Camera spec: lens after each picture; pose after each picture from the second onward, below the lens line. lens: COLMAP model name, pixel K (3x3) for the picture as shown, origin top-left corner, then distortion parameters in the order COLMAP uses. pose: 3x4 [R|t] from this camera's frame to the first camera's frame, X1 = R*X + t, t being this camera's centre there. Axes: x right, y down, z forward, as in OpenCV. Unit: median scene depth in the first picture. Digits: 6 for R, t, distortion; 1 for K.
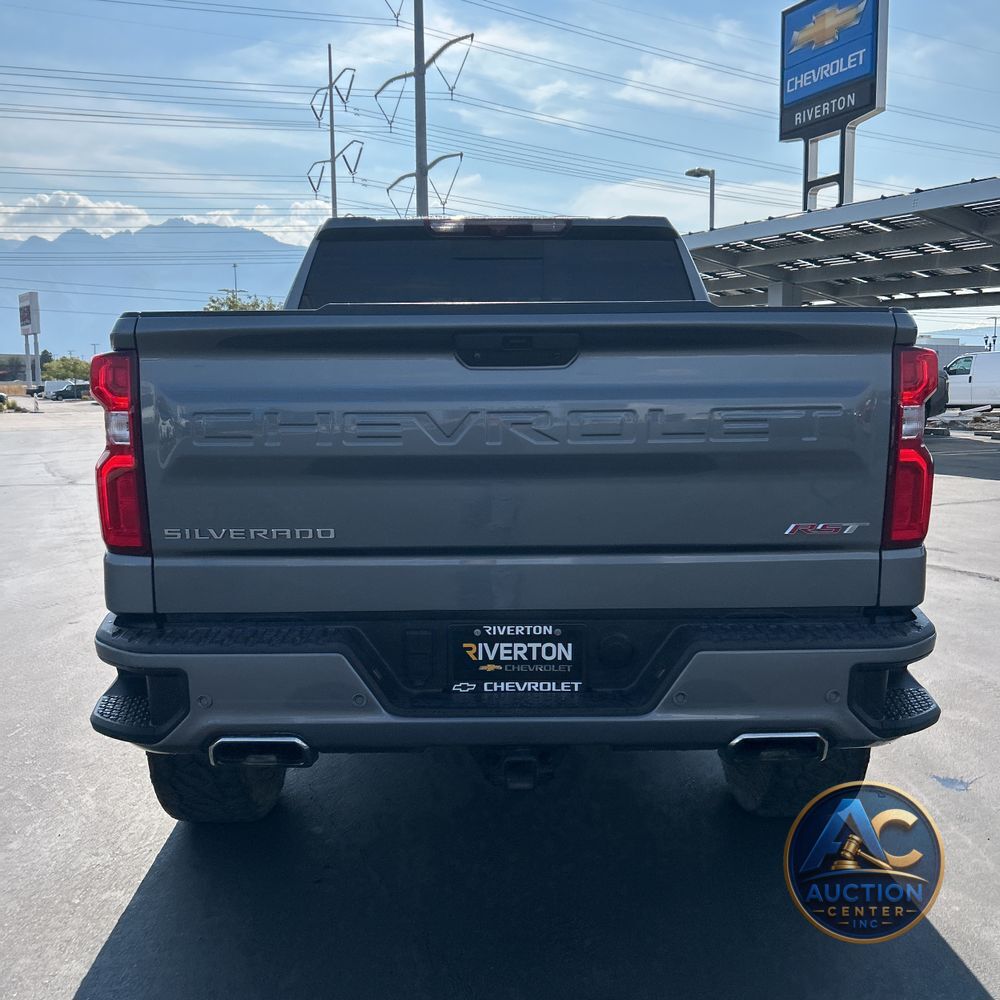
lens RADIAL K [[1036.5, 0, 492.5], [0, 1036.5, 511.3], [0, 0, 1]] dist [0.026836, 0.000000]
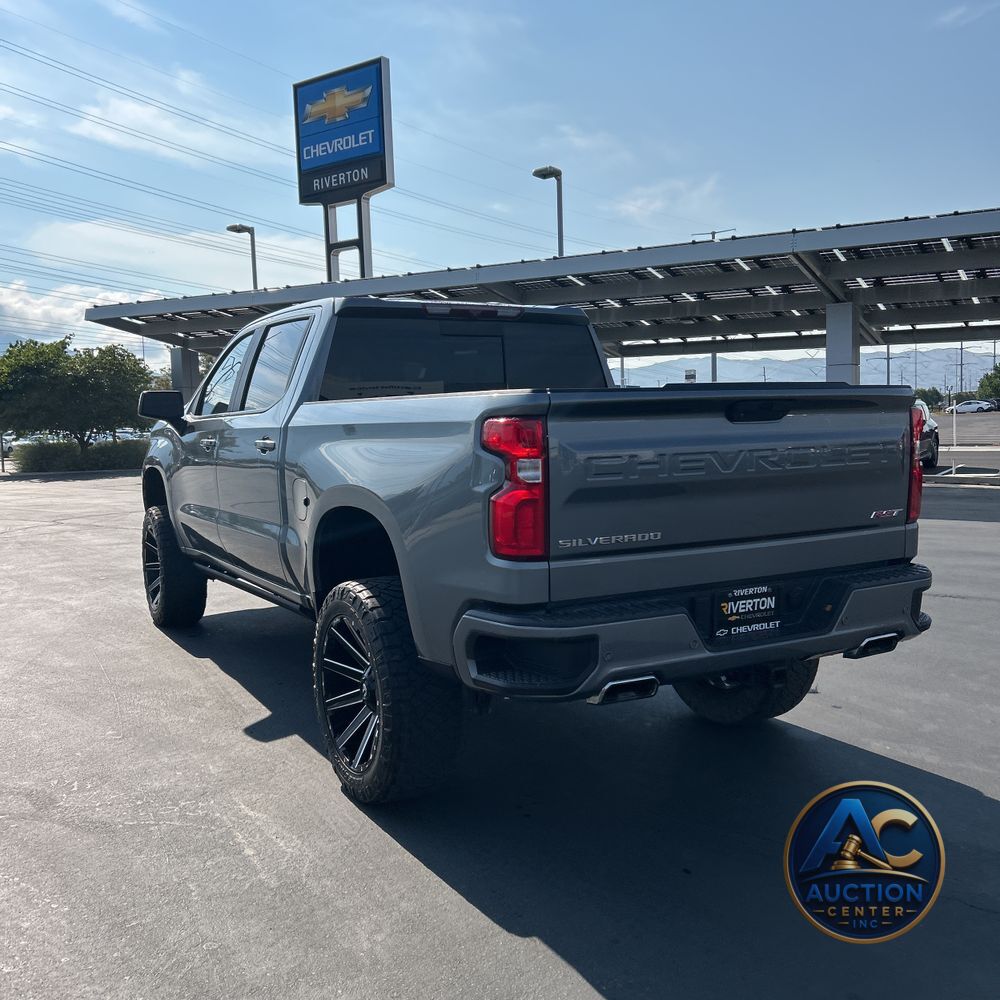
lens RADIAL K [[1036.5, 0, 523.8], [0, 1036.5, 504.8], [0, 0, 1]] dist [0.026836, 0.000000]
pose [[0.870258, -0.050655, 0.489984, -0.090494], [0.075819, 0.996620, -0.031630, 0.000842], [-0.486726, 0.064677, 0.871157, -0.017261]]
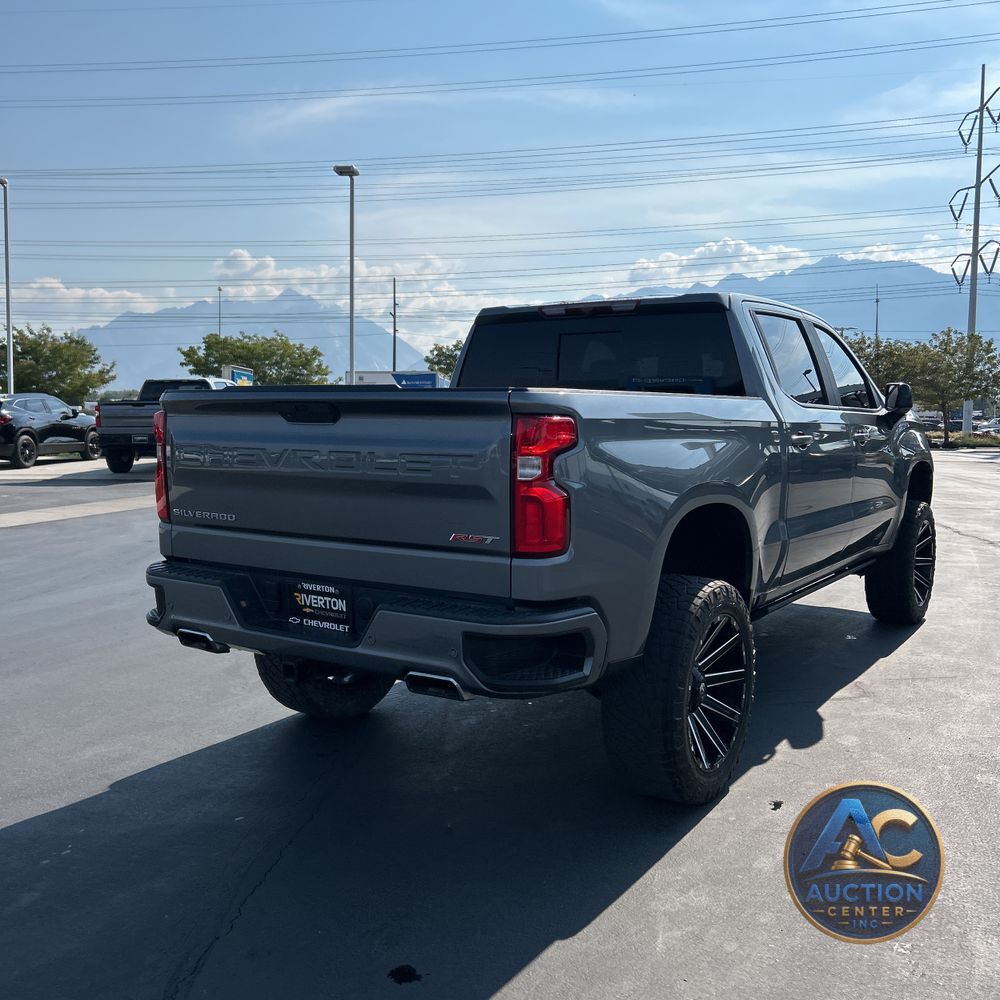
lens RADIAL K [[1036.5, 0, 506.0], [0, 1036.5, 505.2], [0, 0, 1]] dist [0.026836, 0.000000]
pose [[0.825972, 0.061574, -0.560338, 0.101515], [-0.083537, 0.996411, -0.013647, -0.001253], [0.557486, 0.058081, 0.828152, -0.014626]]
